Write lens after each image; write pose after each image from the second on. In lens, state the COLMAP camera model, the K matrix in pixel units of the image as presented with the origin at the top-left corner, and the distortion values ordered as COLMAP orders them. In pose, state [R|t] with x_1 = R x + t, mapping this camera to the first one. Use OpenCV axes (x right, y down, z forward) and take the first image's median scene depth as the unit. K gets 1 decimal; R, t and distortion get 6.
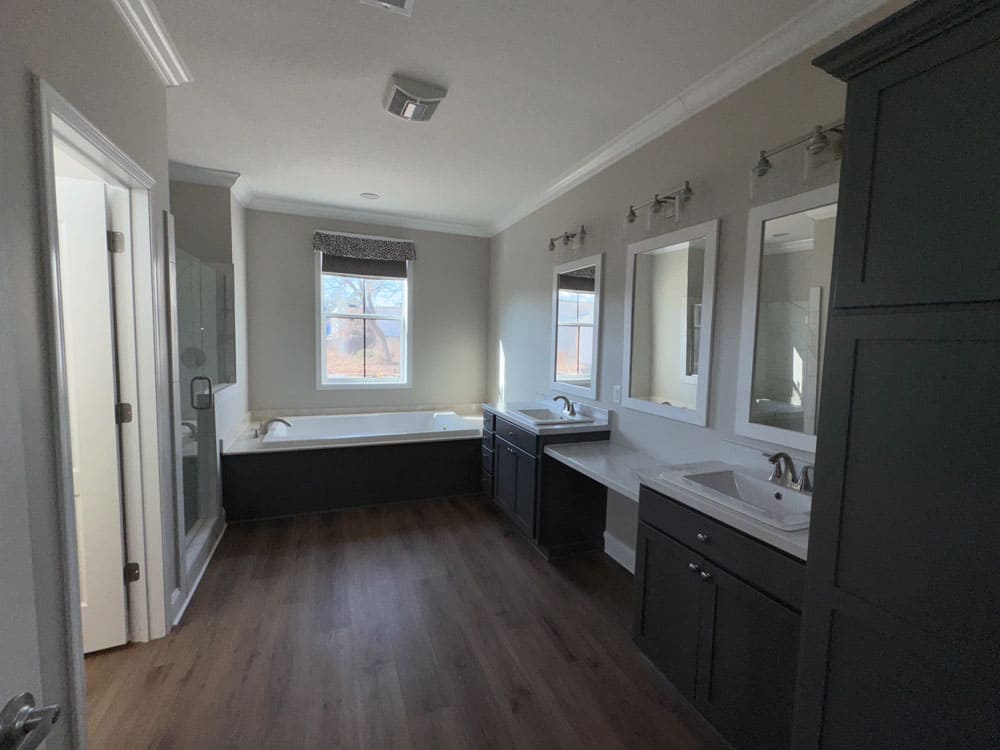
lens RADIAL K [[423.2, 0, 497.0], [0, 423.2, 376.6], [0, 0, 1]] dist [0.003753, -0.000081]
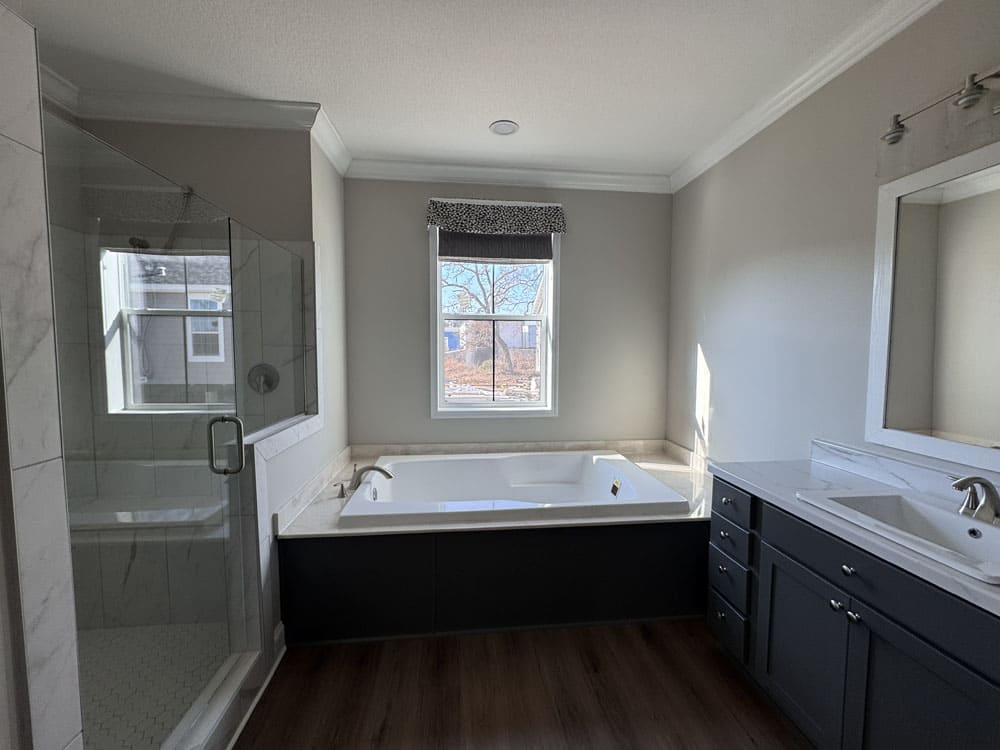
lens RADIAL K [[401.8, 0, 496.3], [0, 401.8, 374.5], [0, 0, 1]] dist [-0.000993, -0.000359]
pose [[0.960108, -0.004073, -0.279601, -0.123071], [-0.003036, 0.999683, -0.024985, -0.027865], [0.279614, 0.024837, 0.959791, 0.361274]]
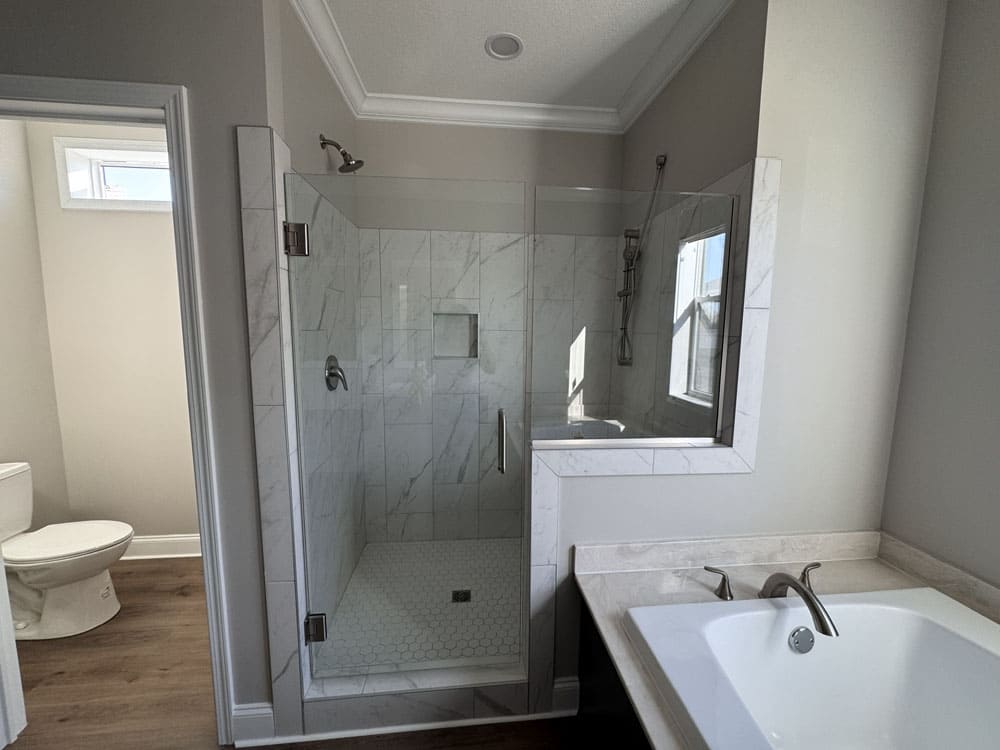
lens RADIAL K [[401.8, 0, 501.3], [0, 401.8, 376.8], [0, 0, 1]] dist [-0.000993, -0.000359]
pose [[-0.287459, 0.082837, -0.954204, -0.138830], [-0.097516, 0.988545, 0.115195, -0.061849], [0.952816, 0.126164, -0.276089, 0.701861]]
